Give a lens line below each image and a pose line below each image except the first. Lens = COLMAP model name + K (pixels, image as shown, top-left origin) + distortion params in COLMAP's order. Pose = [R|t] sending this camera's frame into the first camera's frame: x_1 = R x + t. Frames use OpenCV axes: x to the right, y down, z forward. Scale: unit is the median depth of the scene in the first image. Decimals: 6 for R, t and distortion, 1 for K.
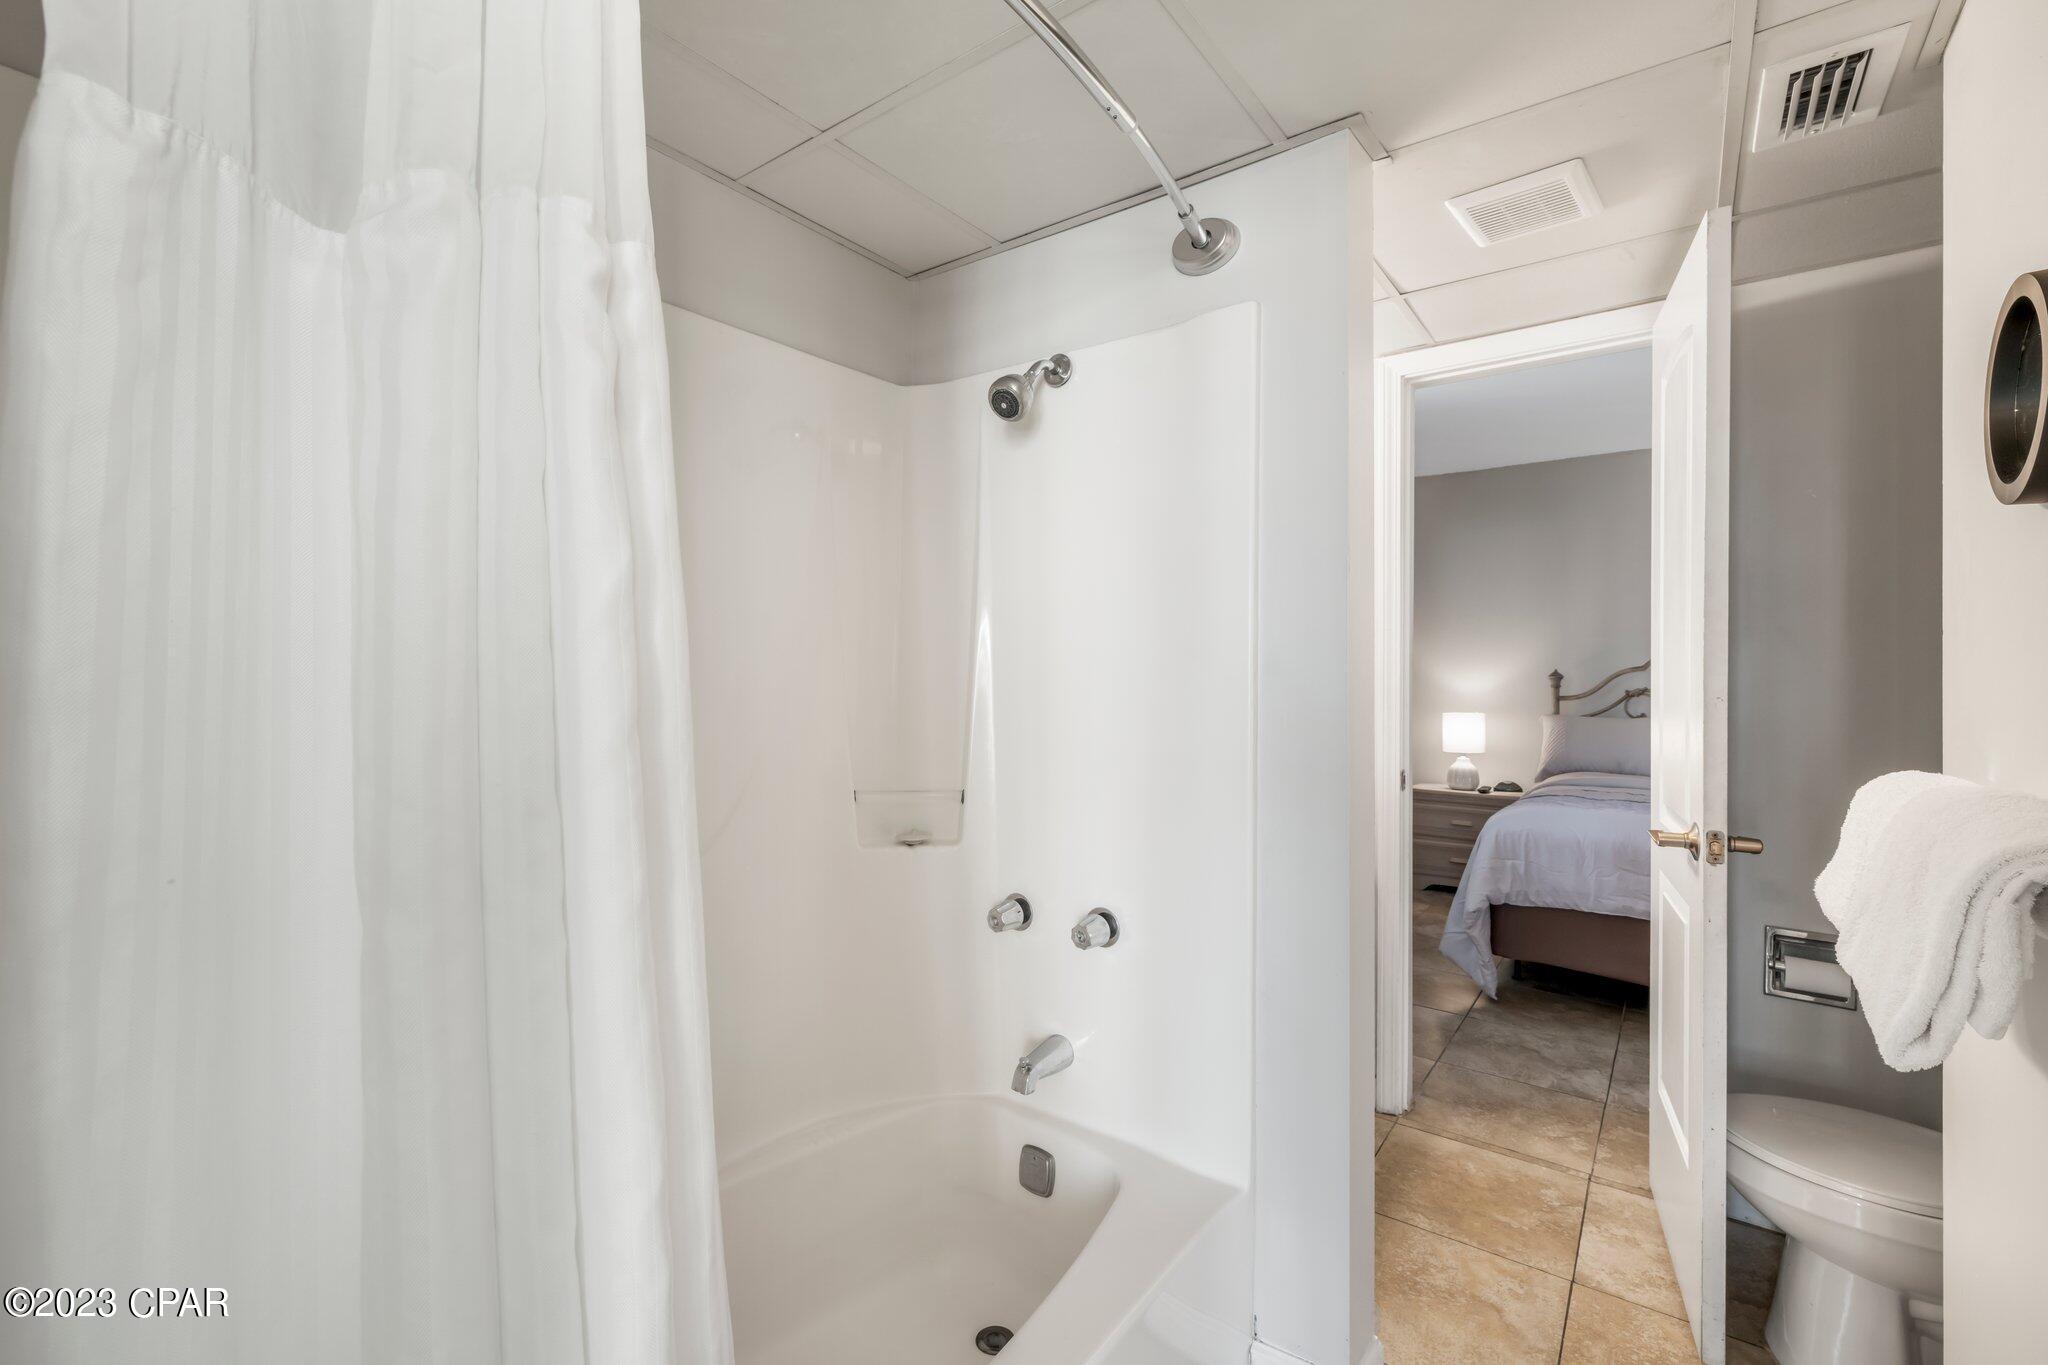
lens RADIAL K [[893.2, 0, 1021.2], [0, 893.2, 679.3], [0, 0, 1]] dist [0.002980, -0.001016]
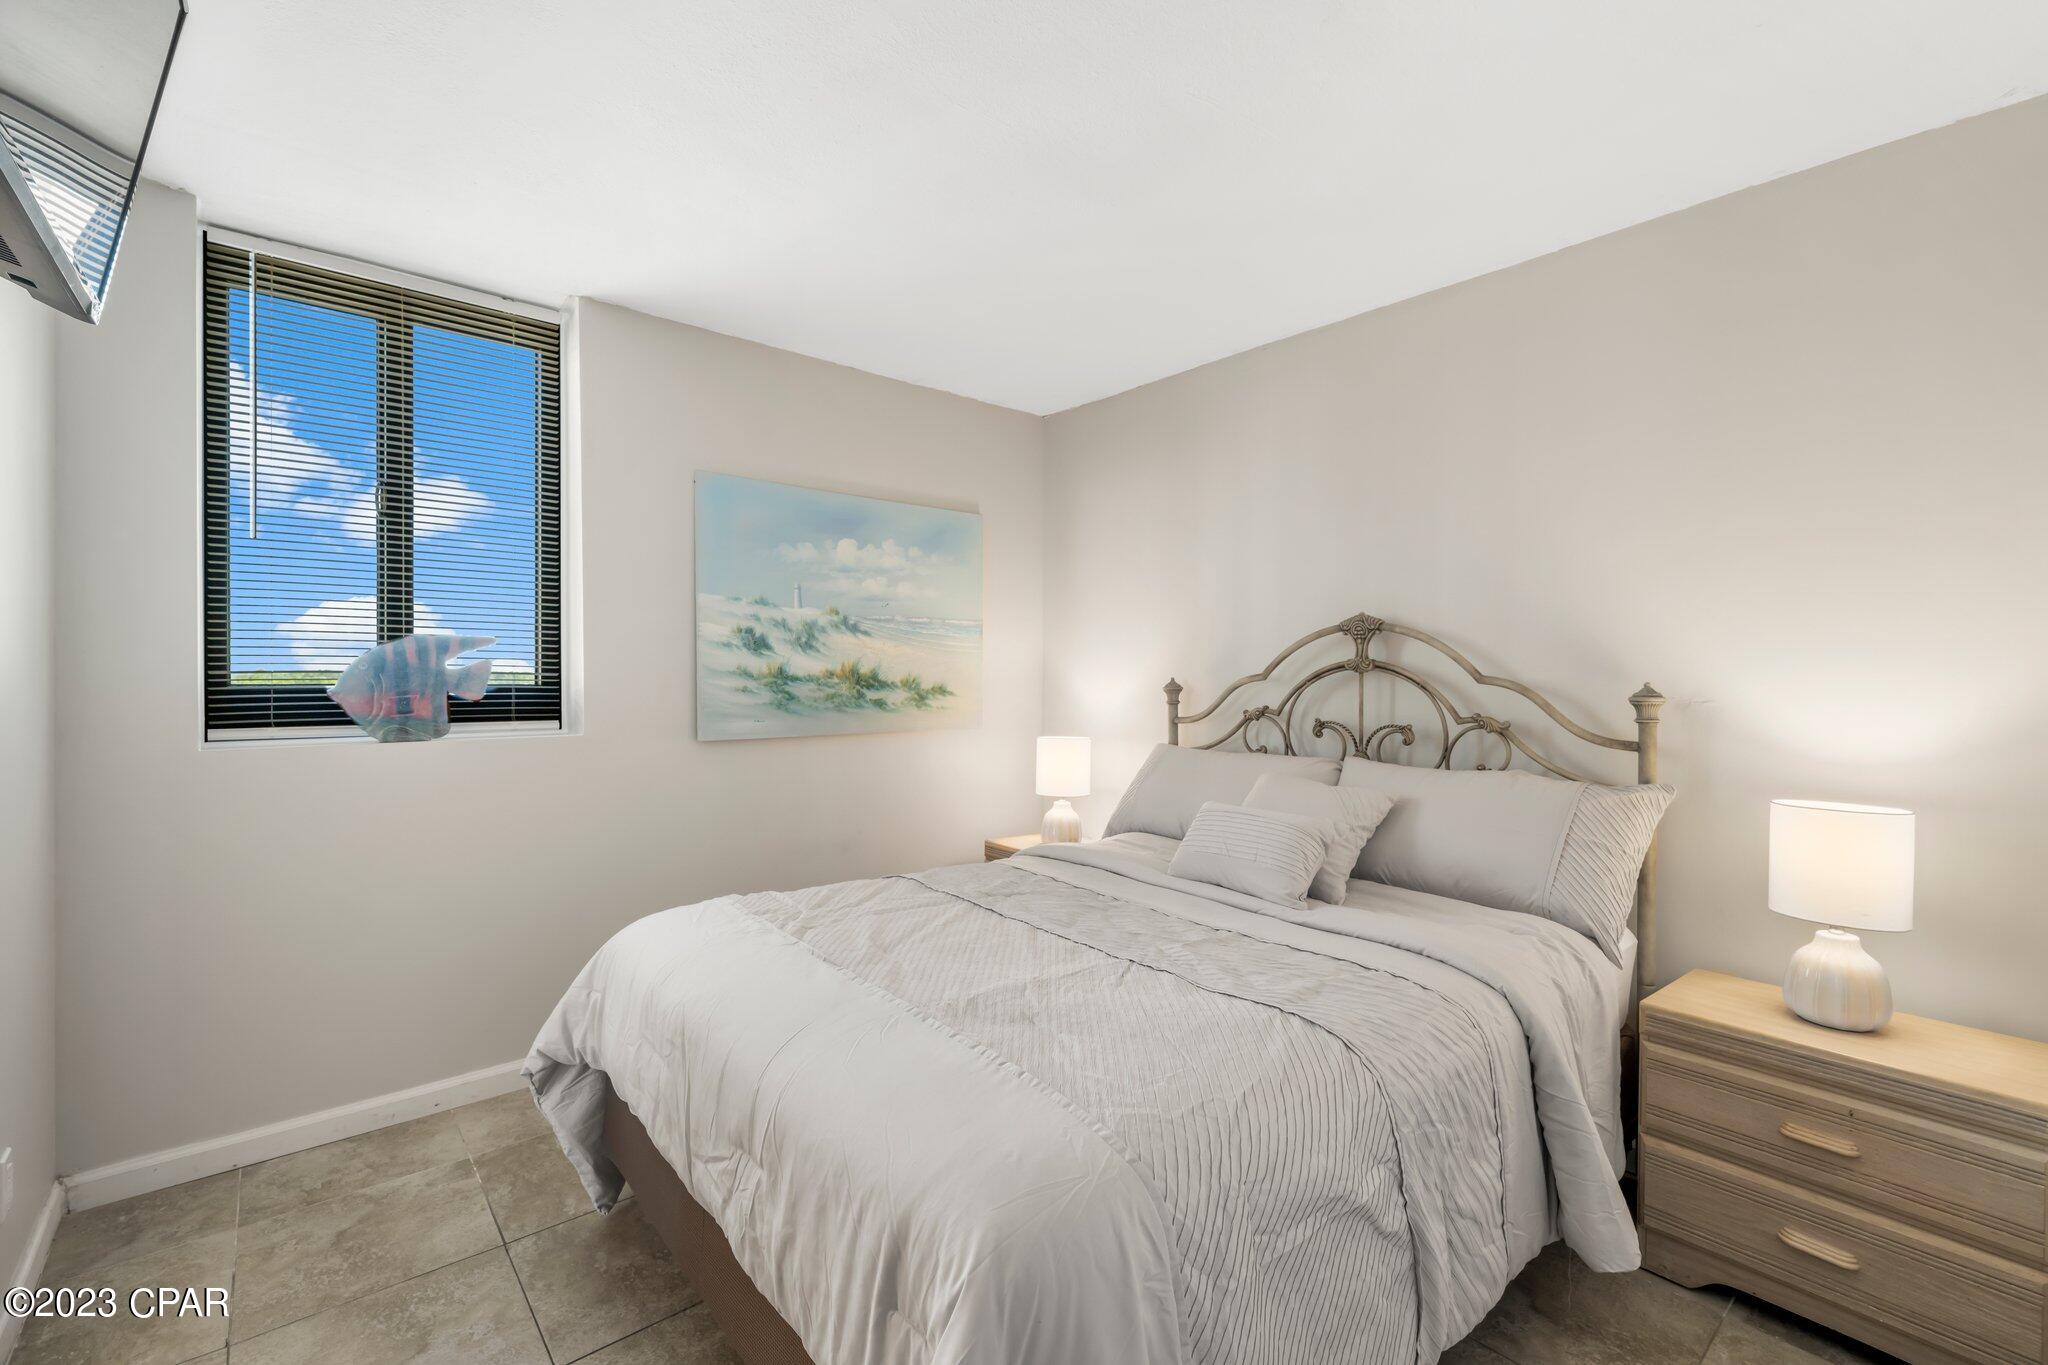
lens RADIAL K [[893.2, 0, 1063.8], [0, 893.2, 683.2], [0, 0, 1]] dist [0.002980, -0.001016]
pose [[0.978109, 0.006165, -0.208003, 0.659346], [-0.005707, 0.999980, 0.002803, -0.008672], [0.208016, -0.001554, 0.978124, 0.316518]]
